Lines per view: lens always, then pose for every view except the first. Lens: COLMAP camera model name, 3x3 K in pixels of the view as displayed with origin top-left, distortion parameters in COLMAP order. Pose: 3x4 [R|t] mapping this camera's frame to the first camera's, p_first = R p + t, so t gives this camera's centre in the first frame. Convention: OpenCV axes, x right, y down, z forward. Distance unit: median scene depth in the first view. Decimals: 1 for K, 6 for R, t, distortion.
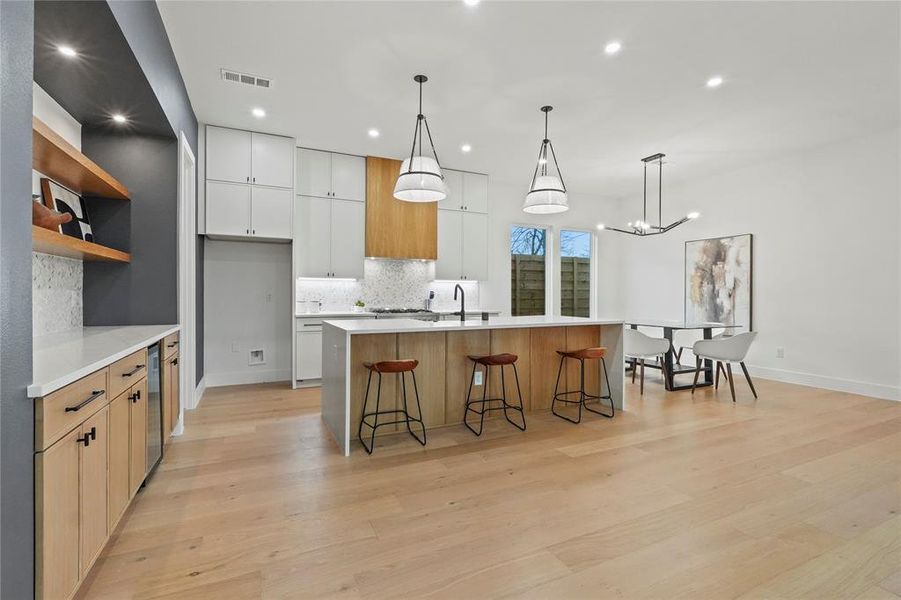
lens RADIAL K [[414.5, 0, 452.0], [0, 414.5, 295.7], [0, 0, 1]] dist [-0.002092, 0.000683]
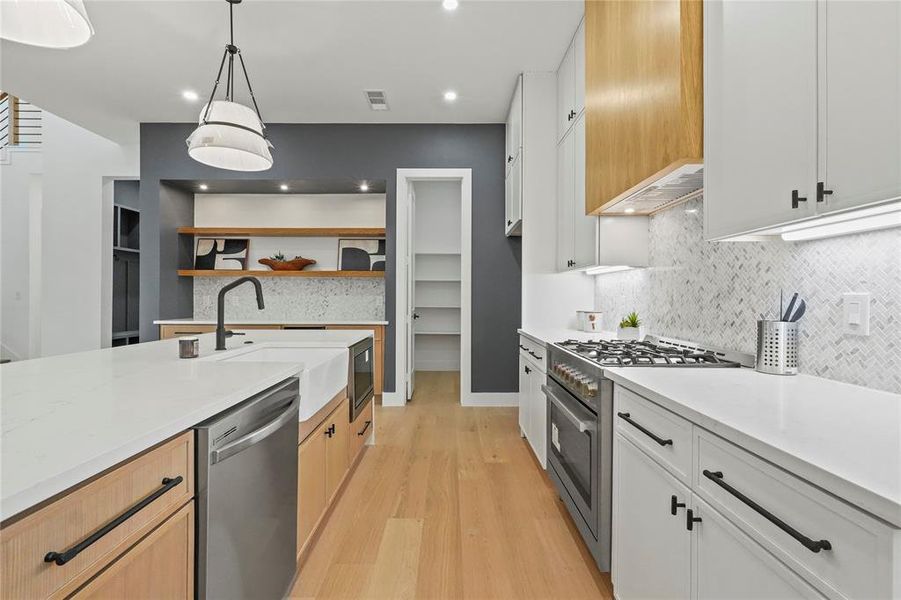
lens RADIAL K [[414.5, 0, 450.0], [0, 414.5, 299.6], [0, 0, 1]] dist [-0.002092, 0.000683]
pose [[-0.425682, 0.000303, -0.904873, 0.264695], [-0.007984, 0.999960, 0.004091, -0.003955], [0.904838, 0.008966, -0.425662, 1.058037]]
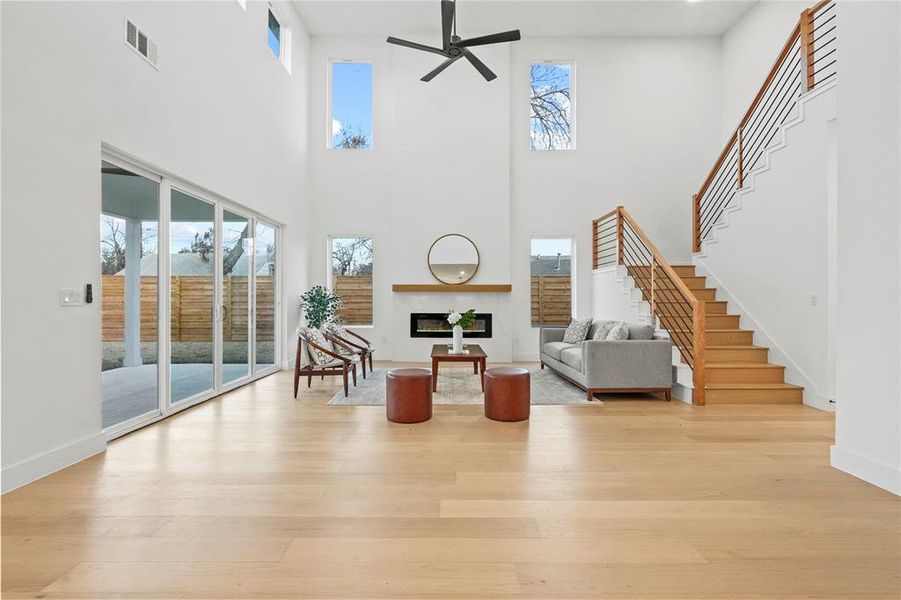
lens RADIAL K [[414.5, 0, 451.6], [0, 414.5, 297.9], [0, 0, 1]] dist [-0.002092, 0.000683]
pose [[-0.903313, -0.004045, 0.428964, 0.034201], [-0.004215, 0.999991, 0.000553, -0.000547], [-0.428962, -0.001309, -0.903322, 0.540344]]
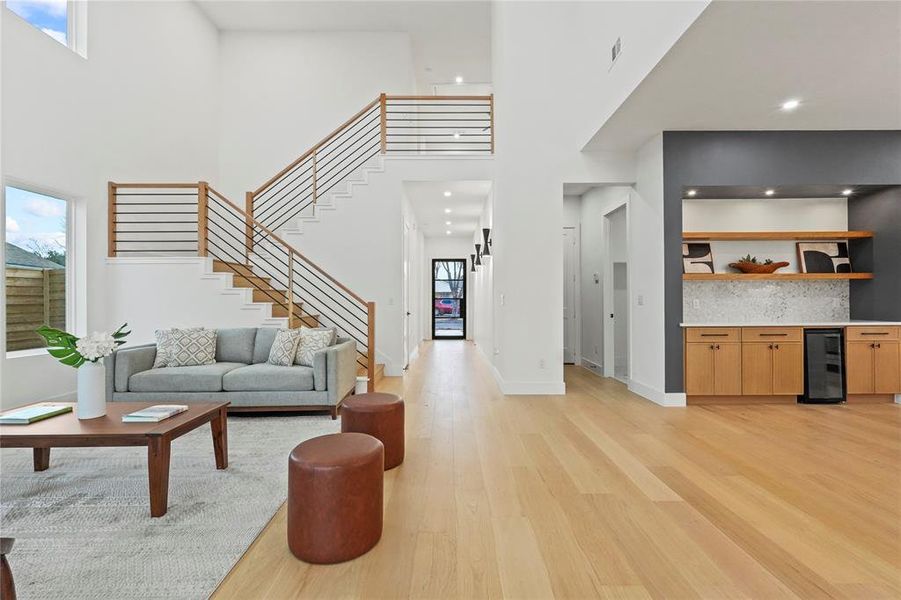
lens RADIAL K [[414.5, 0, 451.6], [0, 414.5, 297.5], [0, 0, 1]] dist [-0.002092, 0.000683]
pose [[-0.424012, -0.011559, -0.905583, 0.714713], [-0.000386, 0.999921, -0.012582, 0.004539], [0.905657, -0.004985, -0.423983, 0.147202]]
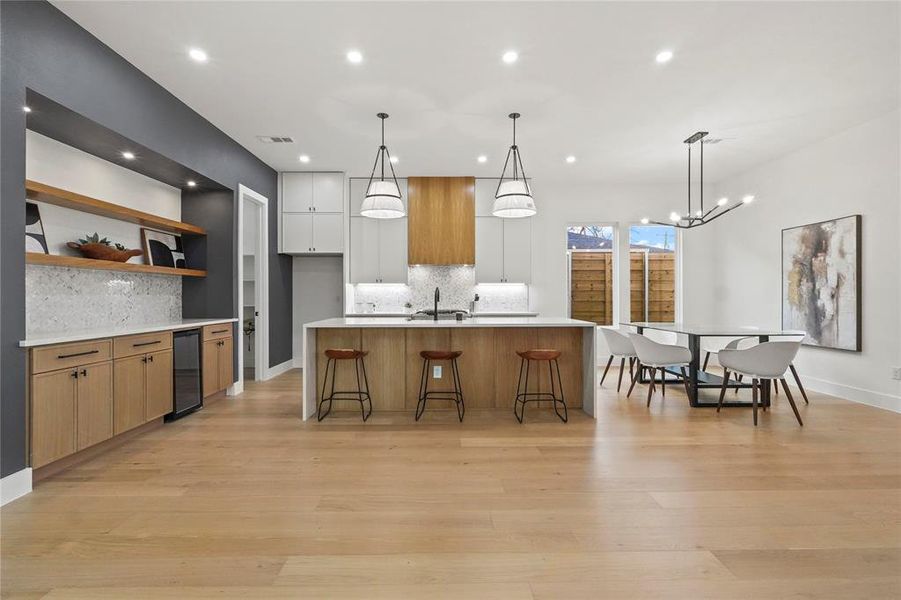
lens RADIAL K [[414.5, 0, 449.7], [0, 414.5, 297.5], [0, 0, 1]] dist [-0.002092, 0.000683]
pose [[0.909444, -0.004821, -0.415798, 0.378890], [0.003674, 0.999987, -0.003559, 0.002206], [0.415810, 0.001709, 0.909450, -0.000560]]
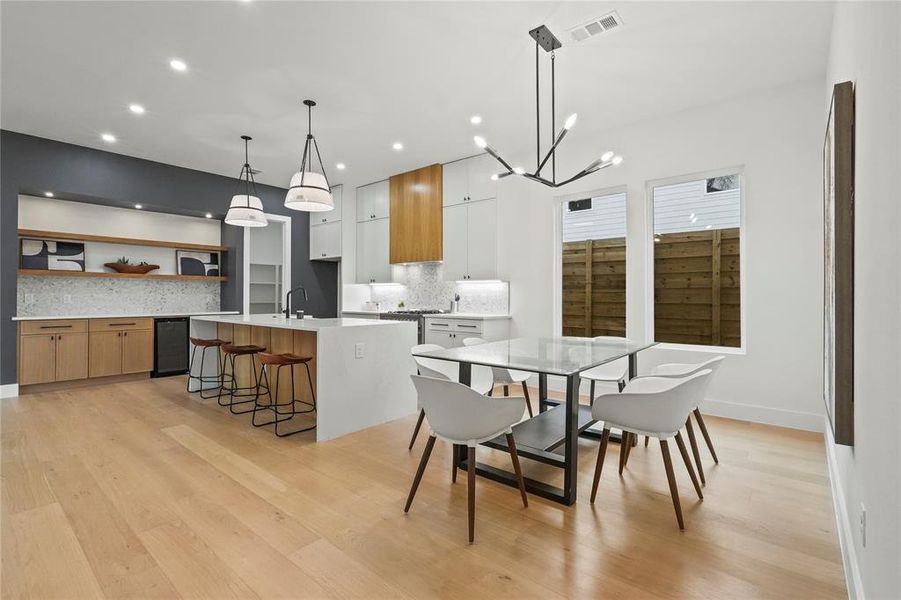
lens RADIAL K [[414.5, 0, 449.0], [0, 414.5, 297.1], [0, 0, 1]] dist [-0.002092, 0.000683]
pose [[0.411110, -0.000433, -0.911586, 0.926610], [-0.004606, 0.999986, -0.002552, 0.001134], [0.911574, 0.005248, 0.411102, 0.675567]]
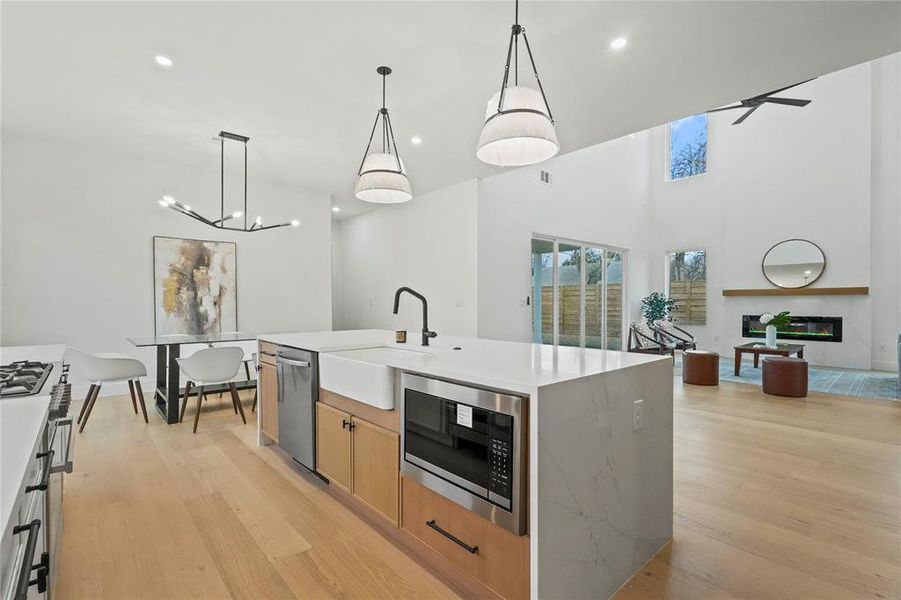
lens RADIAL K [[414.5, 0, 448.1], [0, 414.5, 308.0], [0, 0, 1]] dist [-0.002092, 0.000683]
pose [[-0.271039, -0.017602, 0.962407, -0.434523], [0.002856, 0.999814, 0.019091, -0.007203], [-0.962564, 0.007923, -0.270938, 0.822580]]
